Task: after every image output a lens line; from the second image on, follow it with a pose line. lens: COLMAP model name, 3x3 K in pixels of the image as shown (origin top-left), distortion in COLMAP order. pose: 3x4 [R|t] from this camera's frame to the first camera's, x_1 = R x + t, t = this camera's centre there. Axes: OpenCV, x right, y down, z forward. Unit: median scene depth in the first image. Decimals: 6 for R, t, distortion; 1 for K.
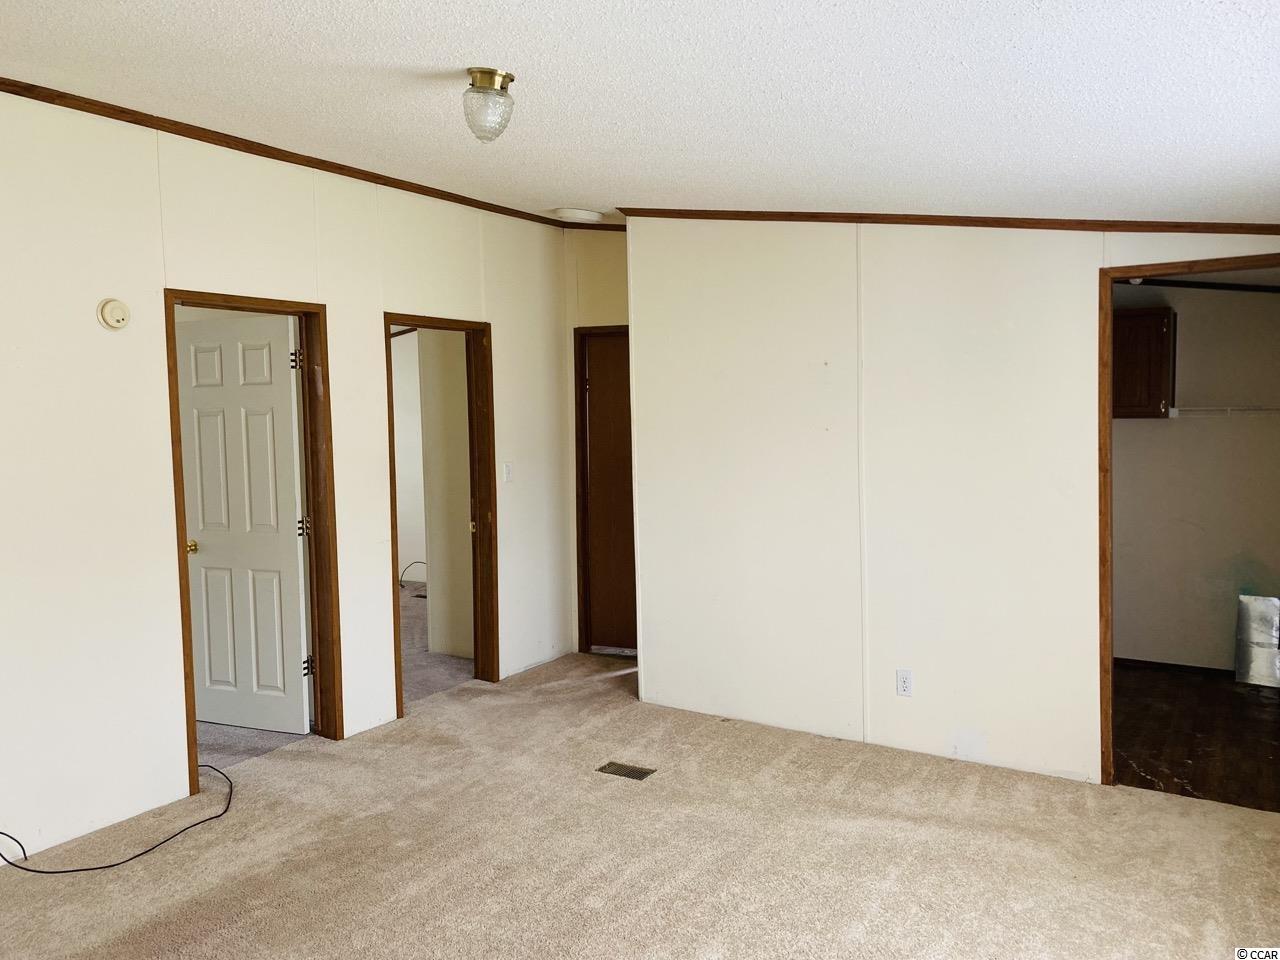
lens RADIAL K [[981.8, 0, 636.7], [0, 981.8, 479.3], [0, 0, 1]] dist [0.027575, -0.009624]
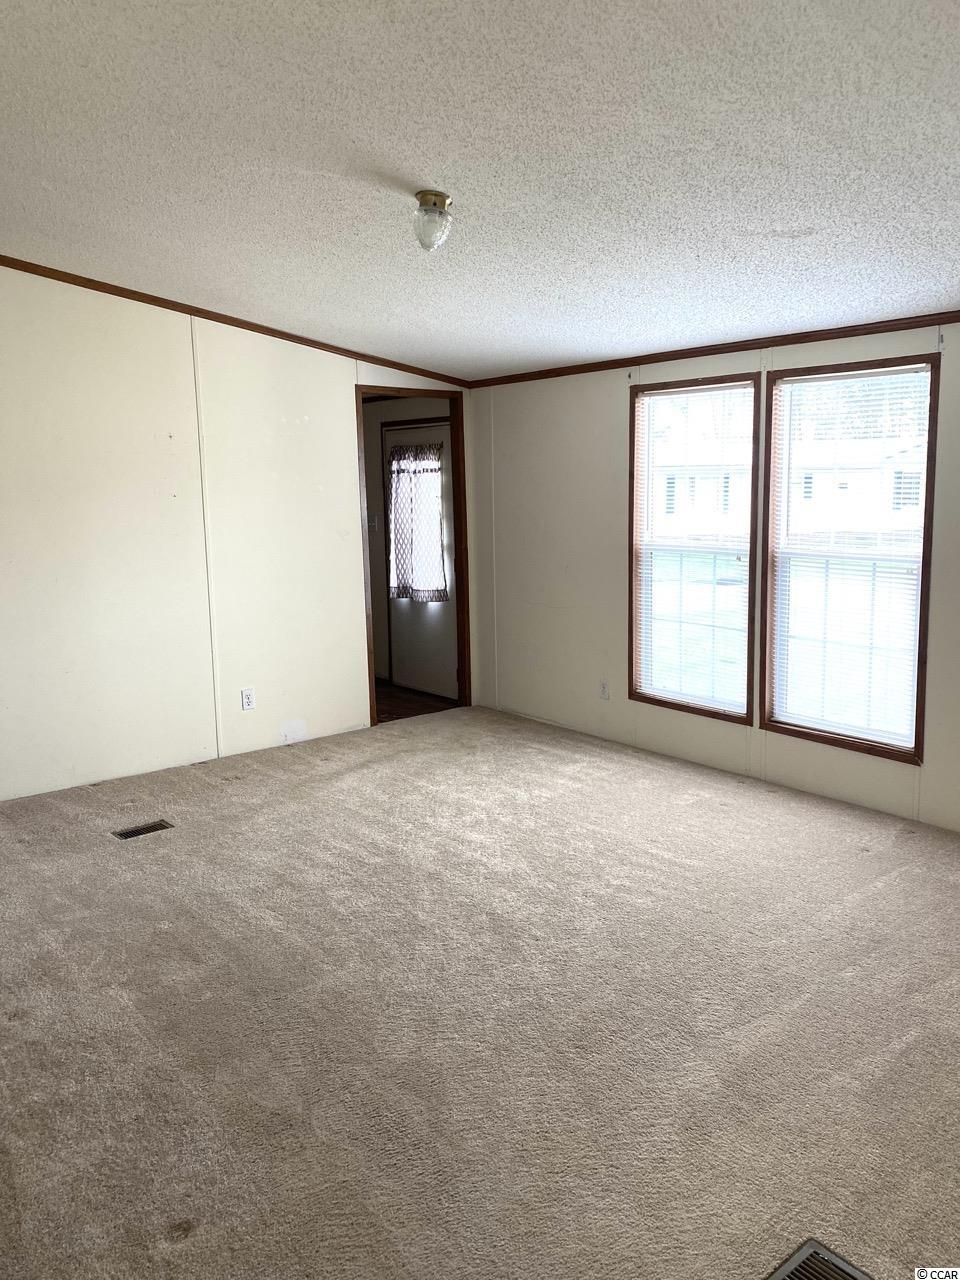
lens RADIAL K [[981.8, 0, 478.6], [0, 981.8, 634.6], [0, 0, 1]] dist [0.027575, -0.009624]
pose [[0.302336, -0.133551, 0.943799, -0.925487], [0.080405, 0.990180, 0.114357, 0.006769], [-0.949804, 0.041312, 0.310105, 0.375345]]
